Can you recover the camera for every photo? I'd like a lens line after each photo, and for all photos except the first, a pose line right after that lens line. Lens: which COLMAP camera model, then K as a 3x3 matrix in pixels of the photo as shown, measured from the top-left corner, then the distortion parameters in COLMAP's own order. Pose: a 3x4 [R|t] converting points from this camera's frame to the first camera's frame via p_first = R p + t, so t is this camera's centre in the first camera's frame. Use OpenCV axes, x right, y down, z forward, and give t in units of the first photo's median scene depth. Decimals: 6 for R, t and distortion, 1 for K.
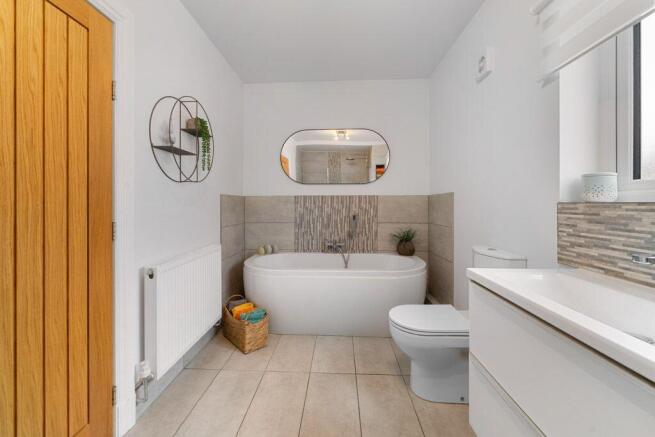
lens RADIAL K [[270.5, 0, 326.3], [0, 270.5, 203.7], [0, 0, 1]] dist [0.000417, 0.000008]
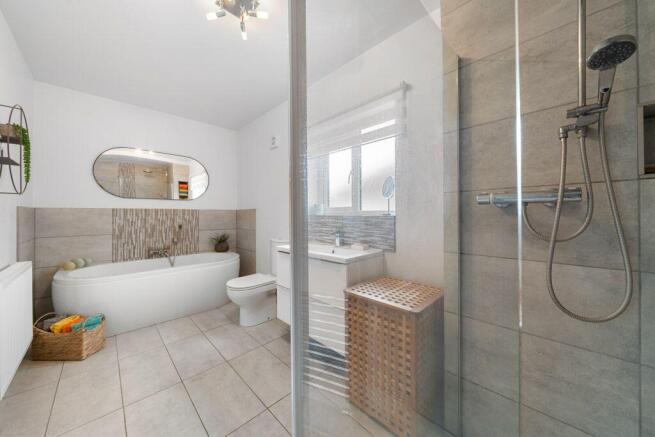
lens RADIAL K [[225.6, 0, 327.5], [0, 225.6, 218.5], [0, 0, 1]] dist [-0.000335, -0.000120]
pose [[0.665484, -0.013070, 0.746298, -0.518928], [0.000007, 0.999847, 0.017504, -0.014074], [-0.746412, -0.011643, 0.665382, -0.471810]]
